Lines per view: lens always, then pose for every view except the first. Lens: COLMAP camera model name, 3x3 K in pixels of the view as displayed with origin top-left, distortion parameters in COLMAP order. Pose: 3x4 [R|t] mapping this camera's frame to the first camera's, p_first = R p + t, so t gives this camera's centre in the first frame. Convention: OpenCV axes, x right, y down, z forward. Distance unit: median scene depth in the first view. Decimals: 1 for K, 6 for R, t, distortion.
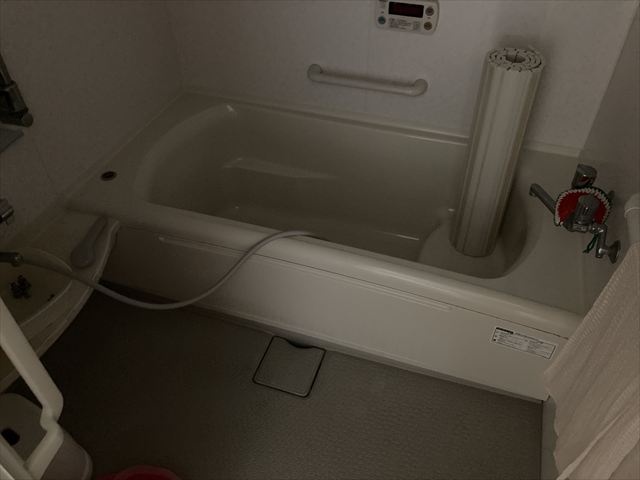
lens RADIAL K [[512.7, 0, 320.0], [0, 512.7, 240.0], [0, 0, 1]] dist [0.011705, 0.005673]
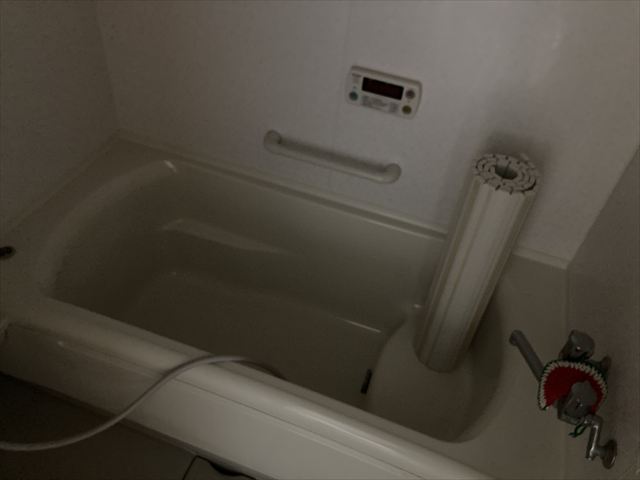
lens RADIAL K [[525.9, 0, 320.0], [0, 525.9, 240.0], [0, 0, 1]] dist [0.006742, 0.006720]
pose [[0.995057, 0.078421, 0.060930, 0.032809], [-0.079068, 0.996835, 0.008271, -0.200096], [-0.060088, -0.013047, 0.998108, 0.147511]]
